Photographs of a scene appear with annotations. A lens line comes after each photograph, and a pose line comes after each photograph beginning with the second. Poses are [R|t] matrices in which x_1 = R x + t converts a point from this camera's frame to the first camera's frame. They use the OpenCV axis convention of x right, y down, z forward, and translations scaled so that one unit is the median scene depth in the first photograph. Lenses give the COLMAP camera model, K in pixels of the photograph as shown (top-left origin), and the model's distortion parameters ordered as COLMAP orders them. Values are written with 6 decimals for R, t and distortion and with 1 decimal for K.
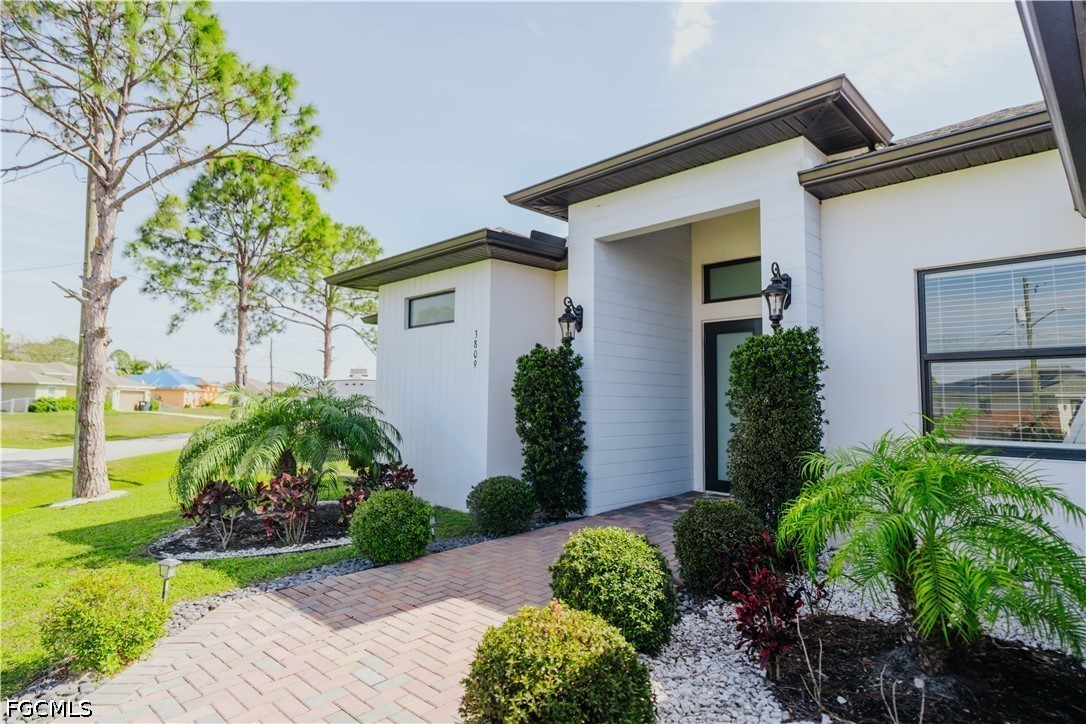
lens RADIAL K [[591.6, 0, 549.2], [0, 591.6, 359.1], [0, 0, 1]] dist [0.000072, 0.003410]
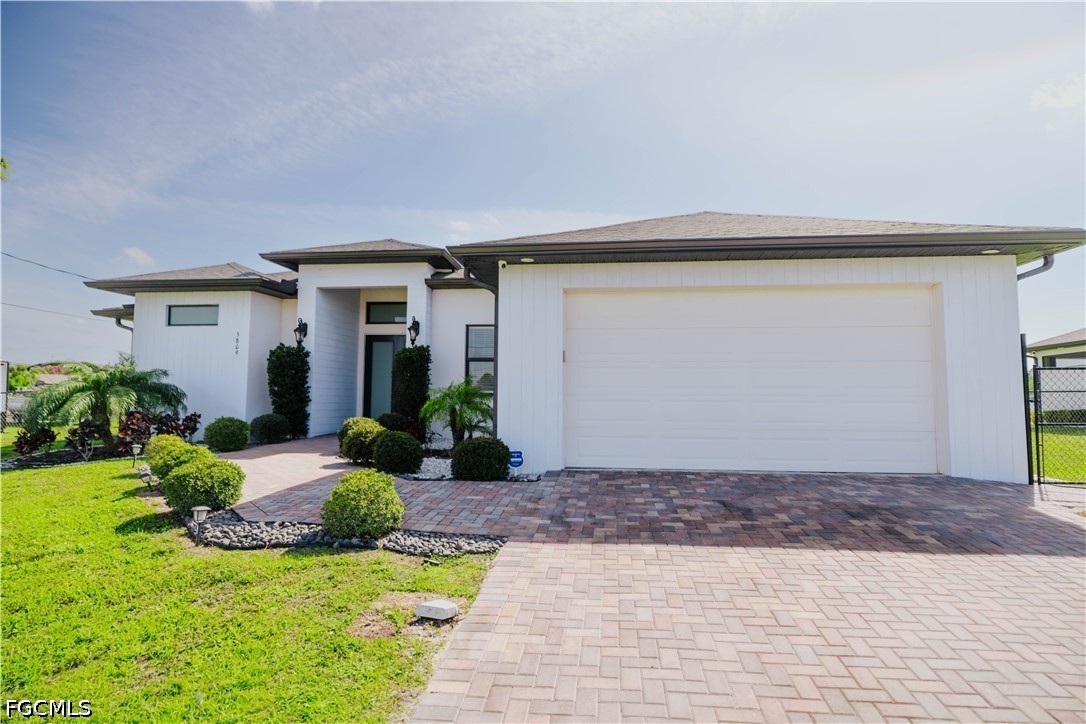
lens RADIAL K [[591.6, 0, 547.4], [0, 591.6, 359.1], [0, 0, 1]] dist [0.000072, 0.003410]
pose [[0.786308, 0.039472, 0.616573, -0.488659], [-0.045239, 0.998957, -0.006260, -0.002434], [-0.616176, -0.022971, 0.787273, -0.895852]]
